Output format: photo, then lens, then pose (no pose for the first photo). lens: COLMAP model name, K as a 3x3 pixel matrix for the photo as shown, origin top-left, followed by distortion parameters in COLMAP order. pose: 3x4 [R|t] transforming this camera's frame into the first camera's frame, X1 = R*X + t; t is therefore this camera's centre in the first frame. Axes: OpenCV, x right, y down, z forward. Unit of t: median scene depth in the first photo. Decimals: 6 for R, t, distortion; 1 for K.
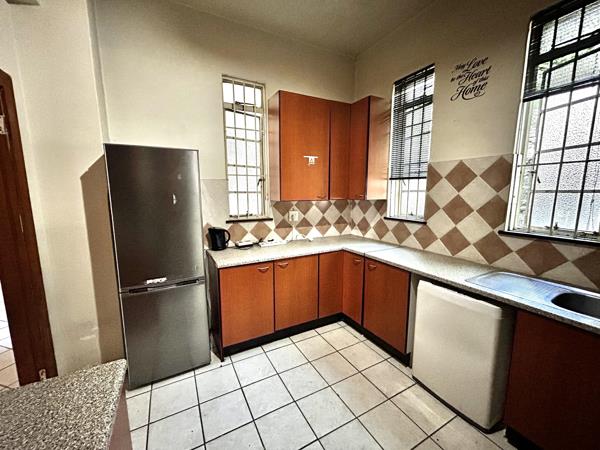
lens RADIAL K [[241.9, 0, 297.1], [0, 241.9, 225.8], [0, 0, 1]] dist [-0.003396, 0.000493]
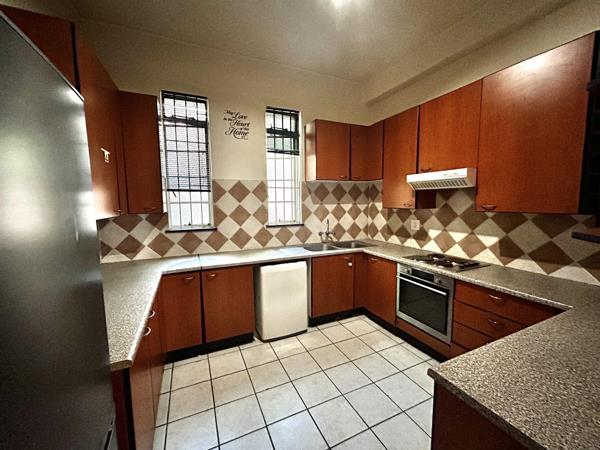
lens RADIAL K [[241.9, 0, 298.5], [0, 241.9, 226.1], [0, 0, 1]] dist [-0.003396, 0.000493]
pose [[0.064648, -0.097366, 0.993147, -0.705979], [0.152921, 0.984440, 0.086558, -0.075841], [-0.986122, 0.146278, 0.078532, 0.576944]]
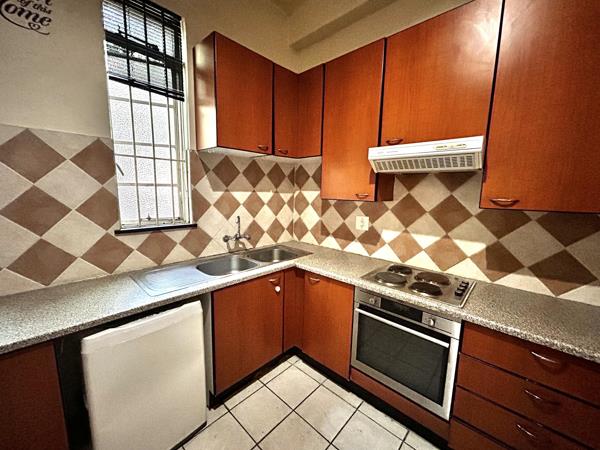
lens RADIAL K [[241.9, 0, 296.9], [0, 241.9, 225.3], [0, 0, 1]] dist [-0.003396, 0.000493]
pose [[-0.317379, -0.135613, 0.938552, -0.123826], [0.118353, 0.976319, 0.181092, -0.065559], [-0.940884, 0.168556, -0.293813, 0.576169]]
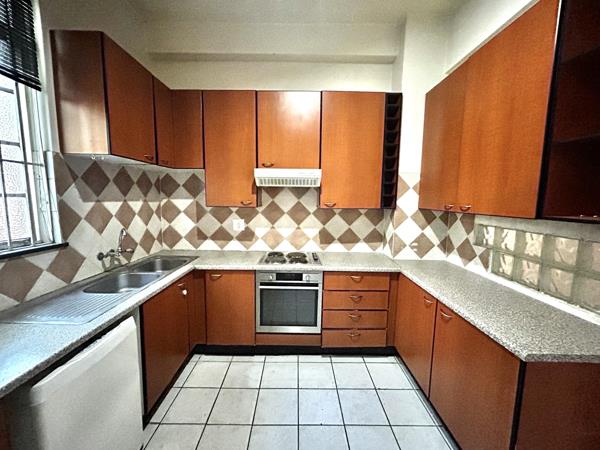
lens RADIAL K [[241.9, 0, 299.2], [0, 241.9, 225.4], [0, 0, 1]] dist [-0.003396, 0.000493]
pose [[-0.883029, -0.056921, 0.465853, -0.120088], [0.061096, 0.970229, 0.234357, -0.132208], [-0.465324, 0.235406, -0.853263, 0.952962]]
